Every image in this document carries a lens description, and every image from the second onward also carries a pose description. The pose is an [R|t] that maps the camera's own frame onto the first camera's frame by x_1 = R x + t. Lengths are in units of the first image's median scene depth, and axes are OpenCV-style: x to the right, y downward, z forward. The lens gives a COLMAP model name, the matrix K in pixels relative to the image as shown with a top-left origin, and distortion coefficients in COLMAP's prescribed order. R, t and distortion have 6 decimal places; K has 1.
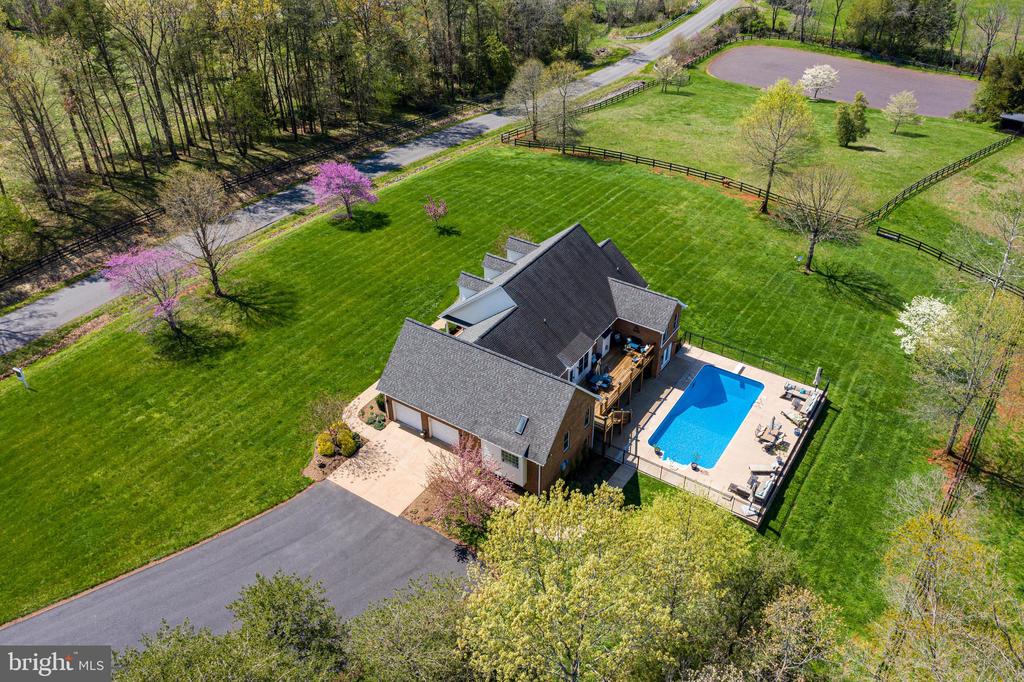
lens RADIAL K [[817.5, 0, 512.0], [0, 817.5, 341.0], [0, 0, 1]] dist [-0.004348, 0.000744]
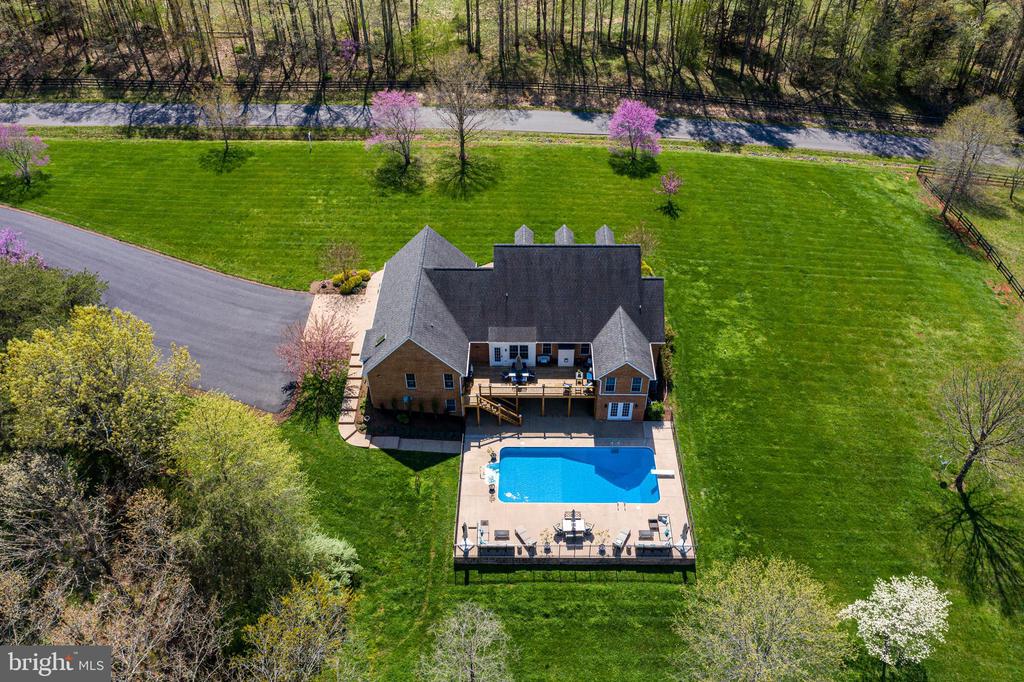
lens RADIAL K [[805.4, 0, 512.0], [0, 805.4, 341.0], [0, 0, 1]] dist [0.005522, 0.002425]
pose [[0.537530, 0.571342, -0.620186, 0.654185], [-0.491564, 0.809894, 0.320058, -0.284022], [0.685147, 0.132820, 0.716193, 0.237222]]
